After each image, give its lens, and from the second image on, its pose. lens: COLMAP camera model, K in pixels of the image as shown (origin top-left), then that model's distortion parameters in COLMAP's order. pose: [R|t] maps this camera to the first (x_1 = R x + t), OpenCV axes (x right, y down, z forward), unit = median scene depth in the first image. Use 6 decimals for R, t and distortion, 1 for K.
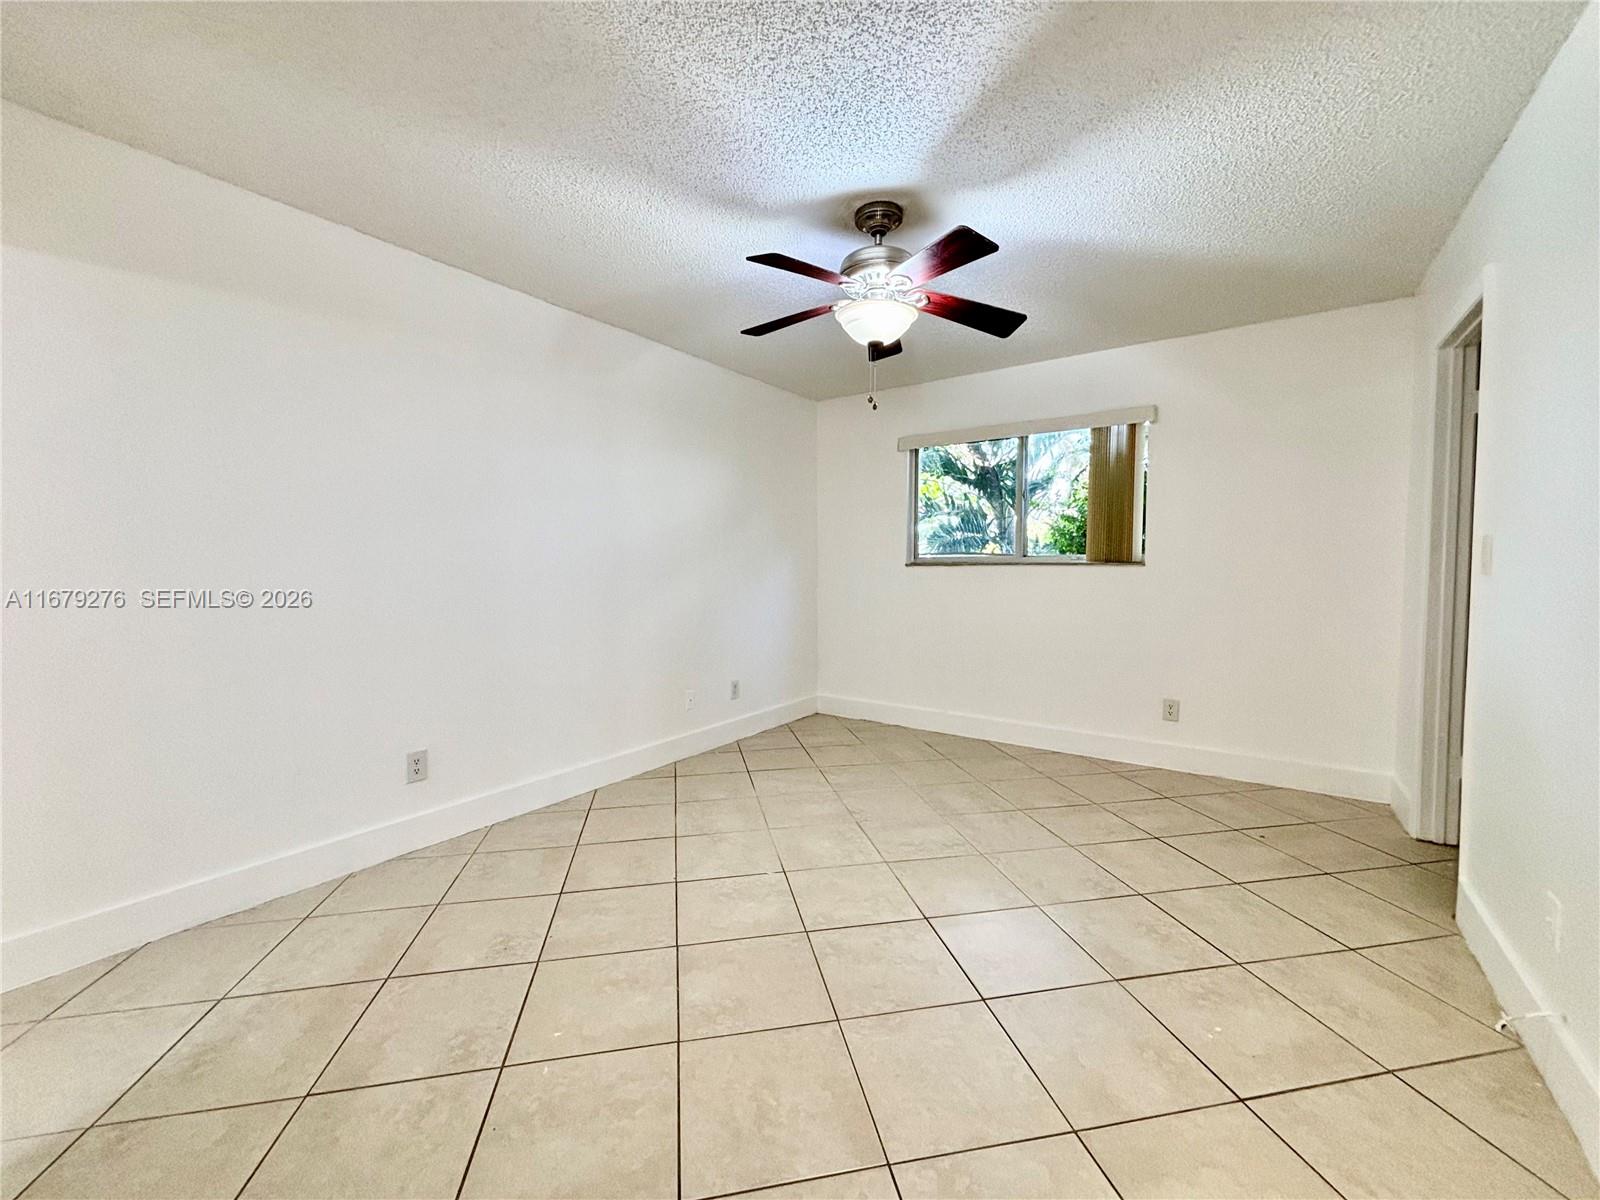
lens RADIAL K [[643.9, 0, 800.9], [0, 643.9, 596.5], [0, 0, 1]] dist [0.013706, -0.000220]
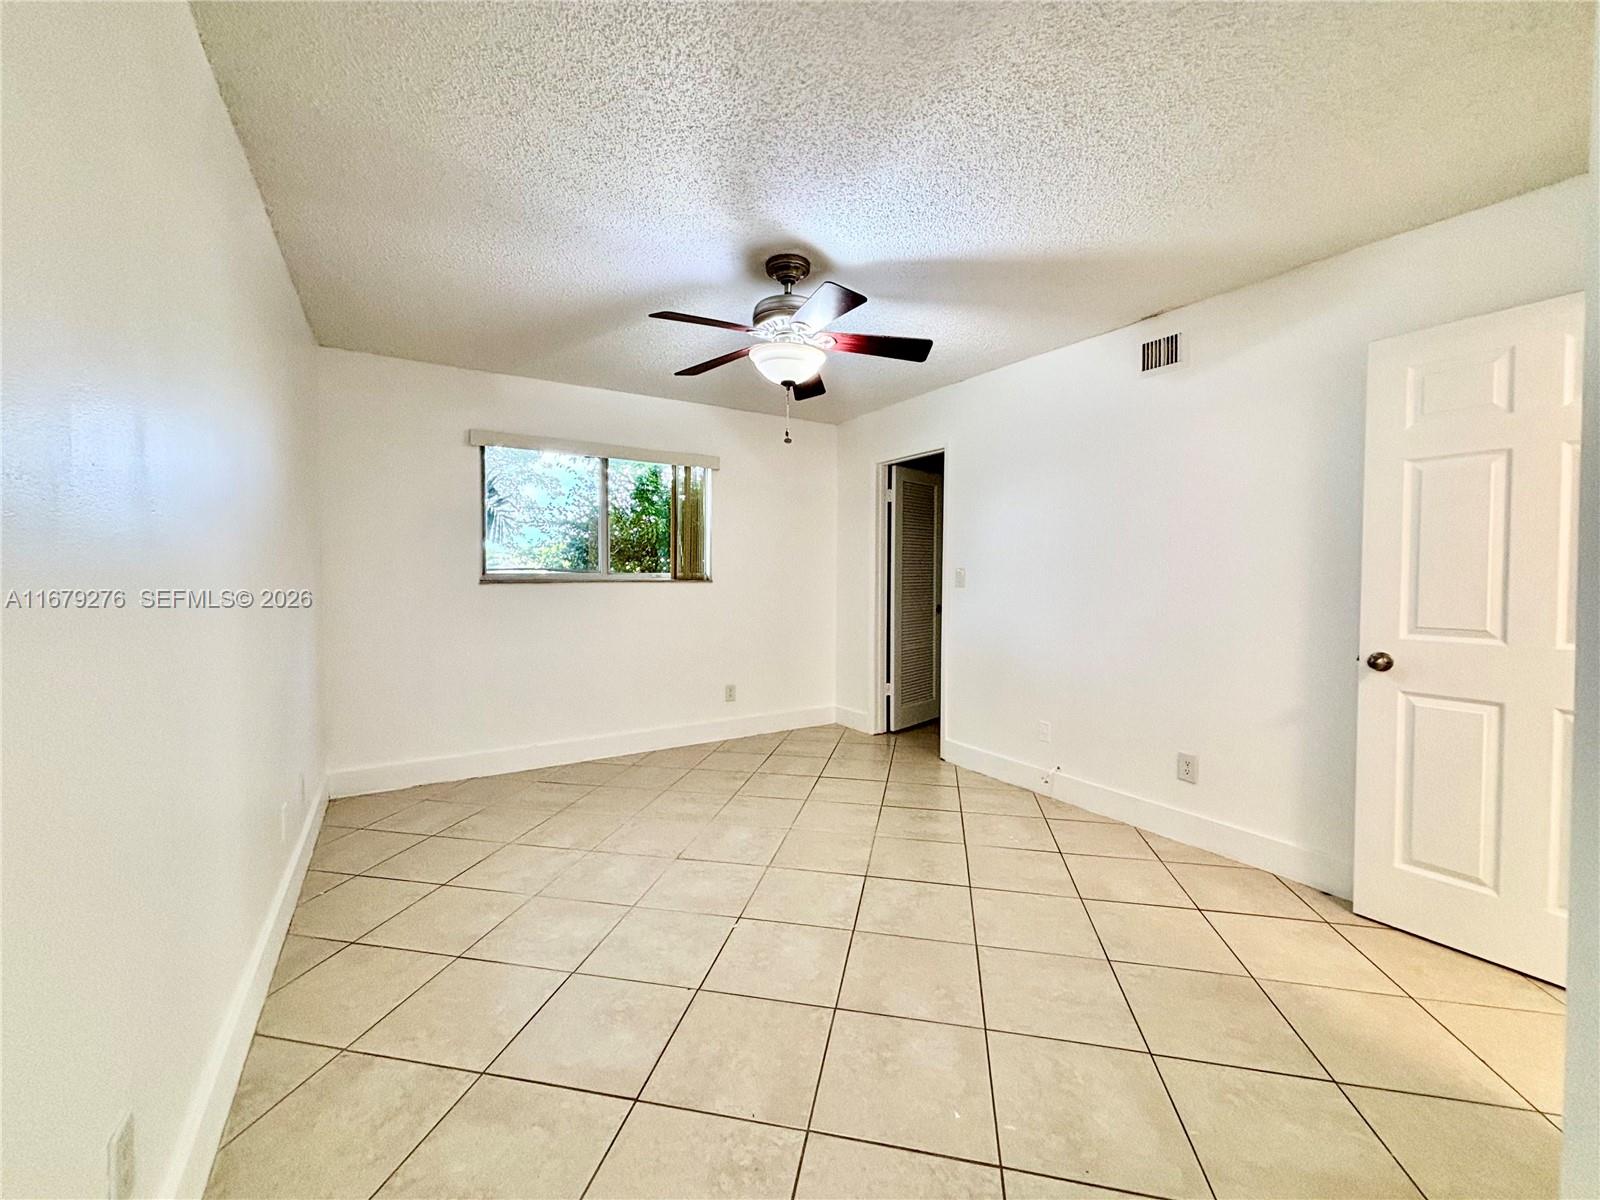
lens RADIAL K [[643.9, 0, 801.2], [0, 643.9, 593.0], [0, 0, 1]] dist [0.013706, -0.000220]
pose [[0.385762, -0.022197, 0.922331, -0.589227], [0.044406, 0.998999, 0.005469, -0.027820], [-0.921529, 0.038848, 0.386361, 0.382132]]
